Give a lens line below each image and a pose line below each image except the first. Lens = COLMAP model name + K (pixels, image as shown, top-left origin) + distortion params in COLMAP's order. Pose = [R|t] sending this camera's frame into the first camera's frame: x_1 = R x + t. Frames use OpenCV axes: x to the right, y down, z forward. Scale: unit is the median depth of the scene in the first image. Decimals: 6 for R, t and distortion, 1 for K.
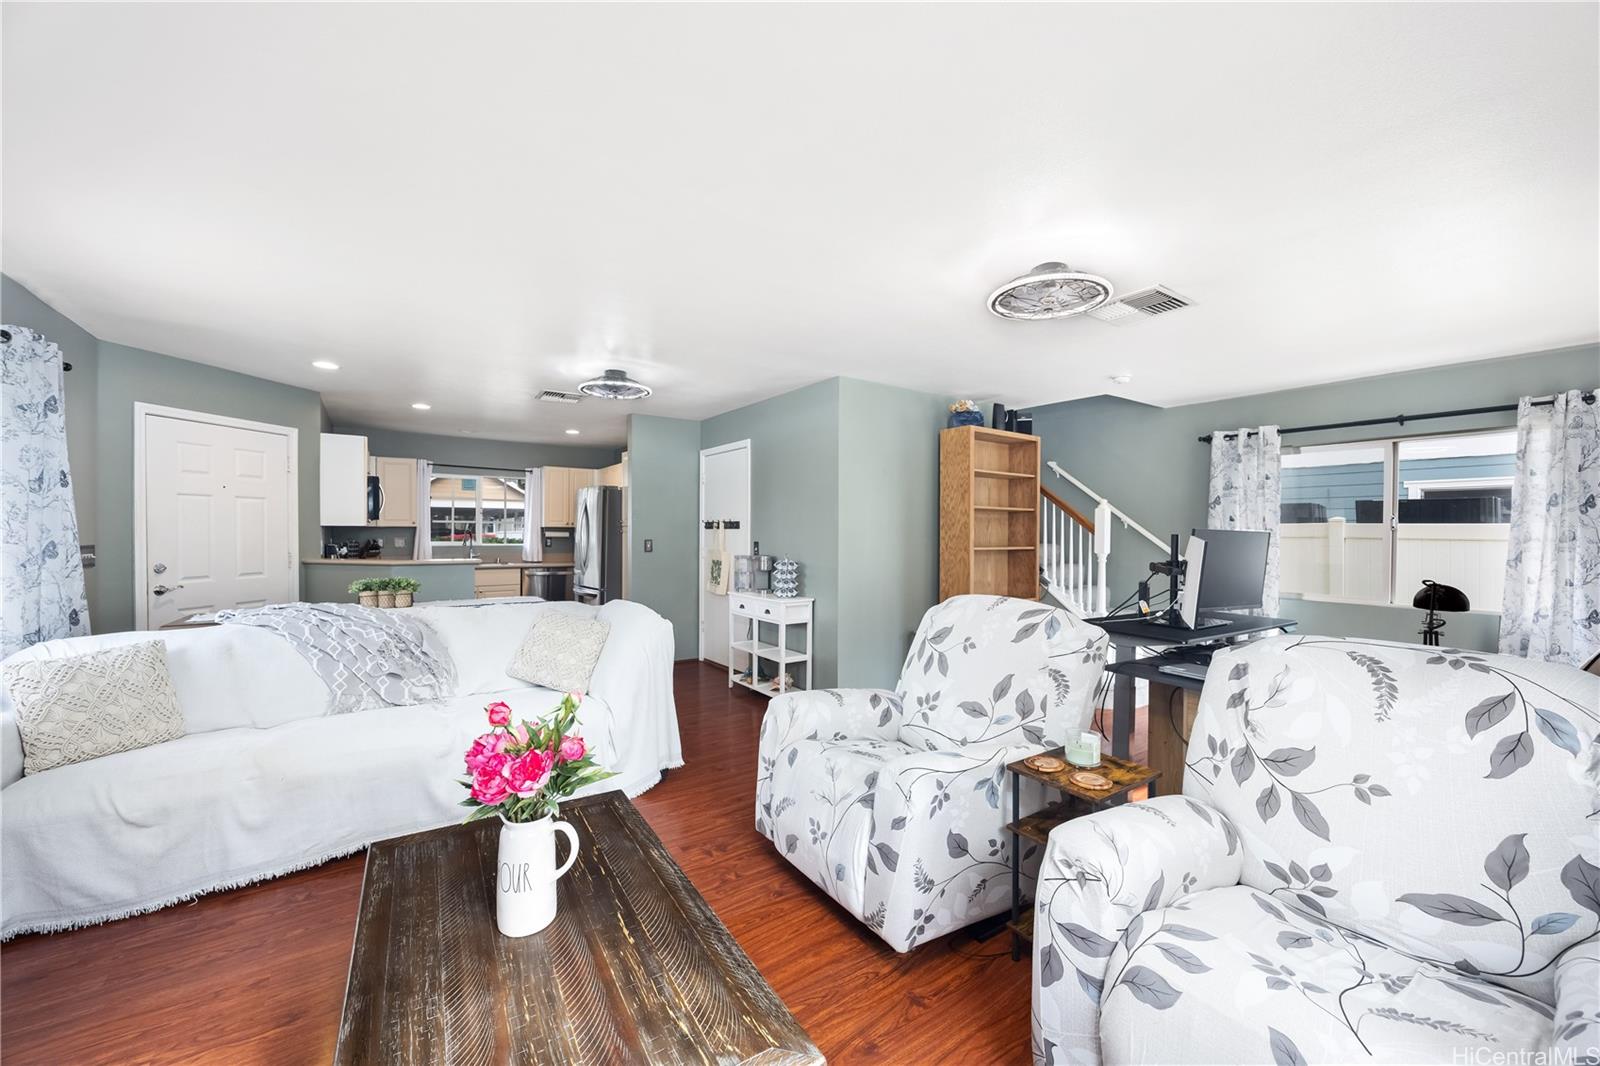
lens RADIAL K [[627.0, 0, 800.0], [0, 627.0, 533.0], [0, 0, 1]] dist [0.000839, 0.000021]
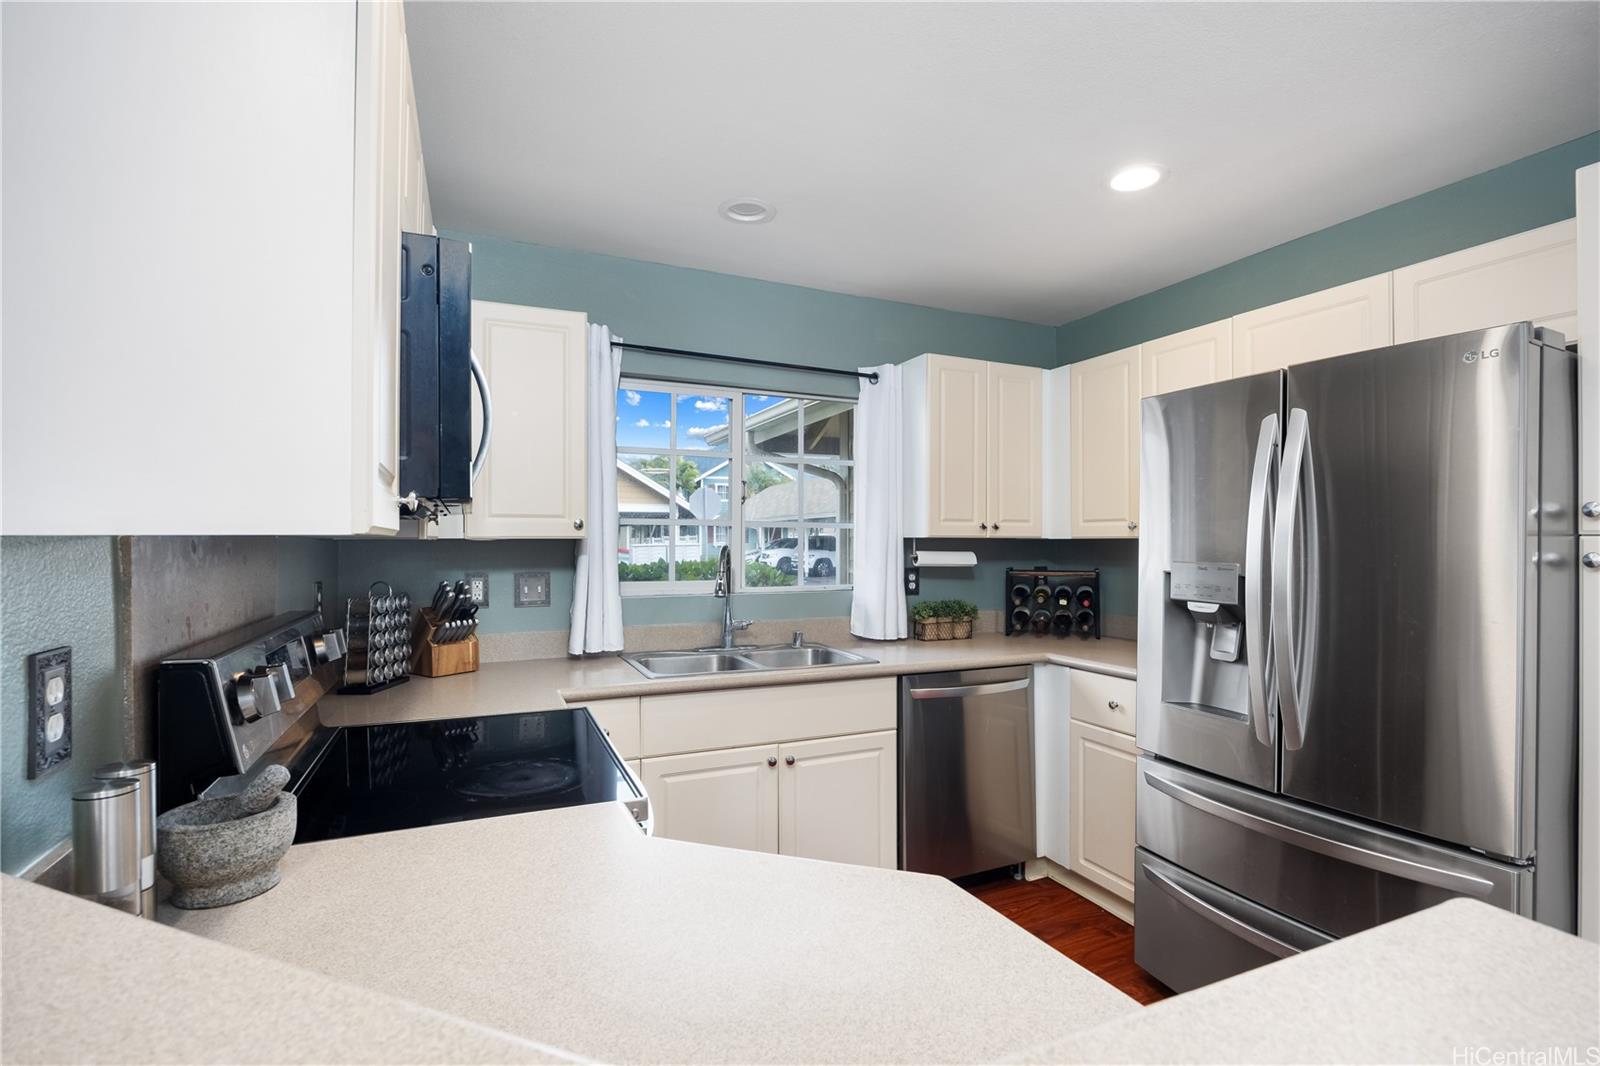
lens RADIAL K [[743.4, 0, 800.0], [0, 743.4, 533.0], [0, 0, 1]] dist [-0.000707, -0.000177]
pose [[0.983975, -0.003214, -0.178278, -0.427719], [0.000682, 0.999898, -0.014264, -0.006957], [0.178306, 0.013914, 0.983877, 0.639547]]
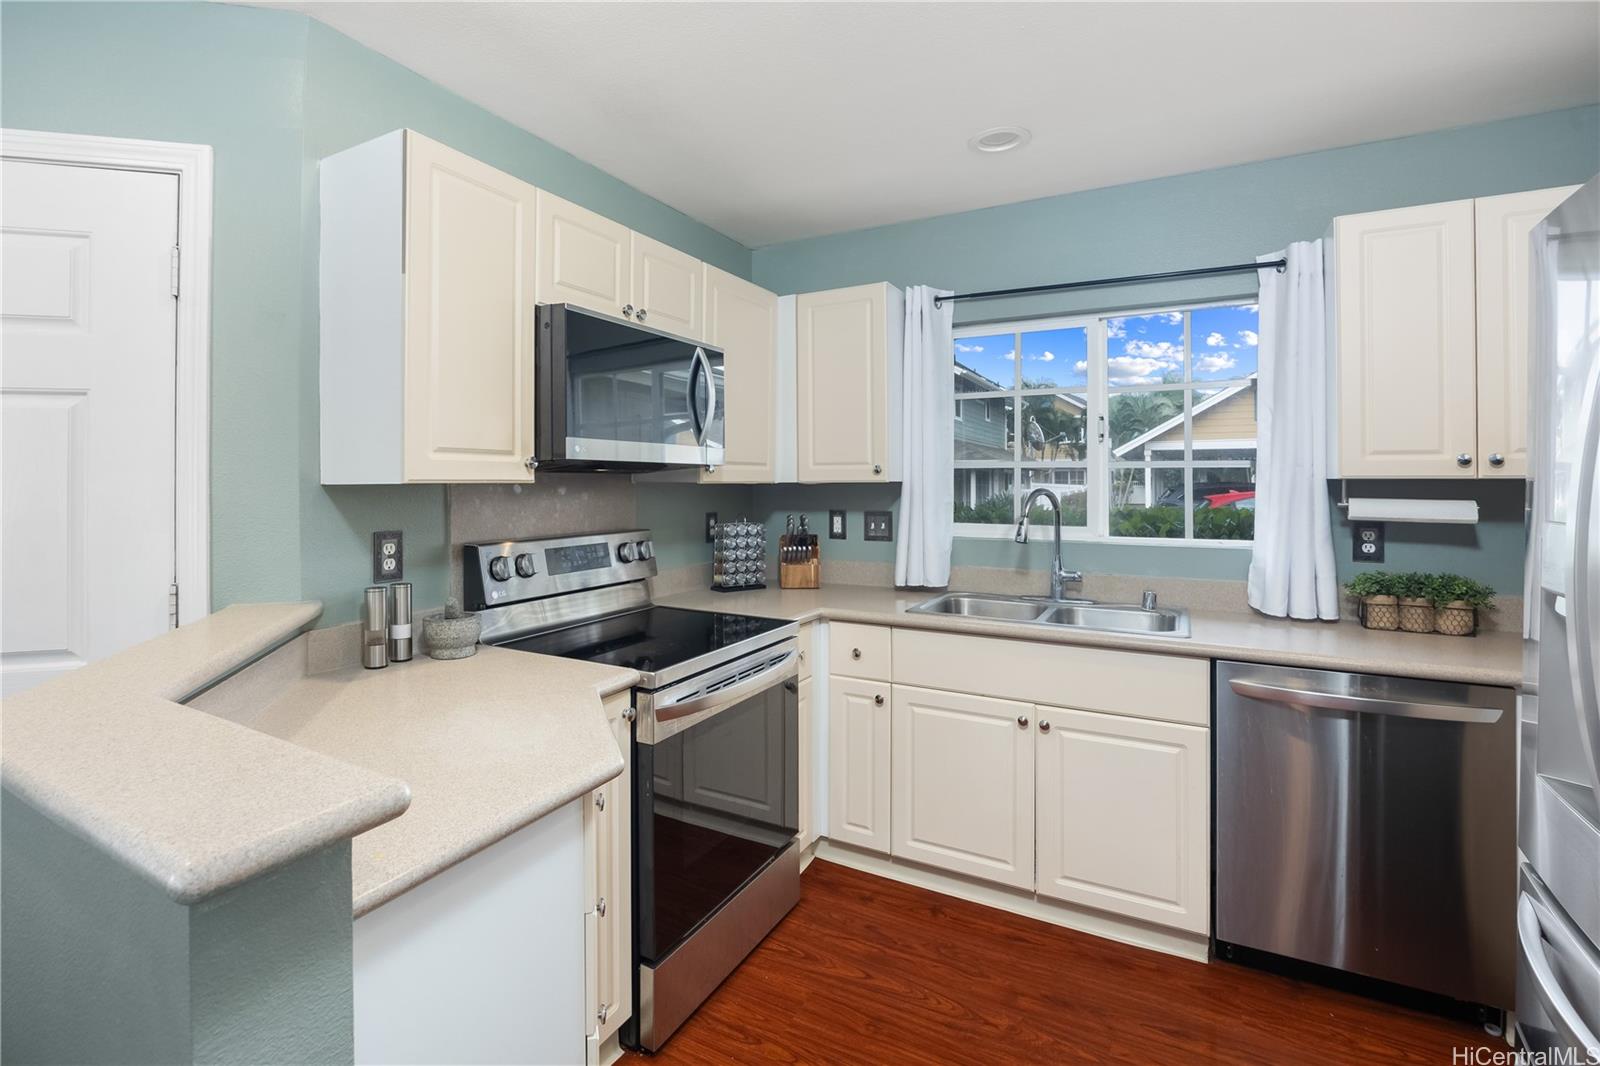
lens RADIAL K [[748.2, 0, 757.6], [0, 748.2, 476.1], [0, 0, 1]] dist [-0.020191, -0.000174]
pose [[0.430084, -0.010529, -0.902728, -0.268768], [-0.001777, 0.999920, -0.012509, -0.007435], [0.902787, 0.006984, 0.430031, 0.729892]]
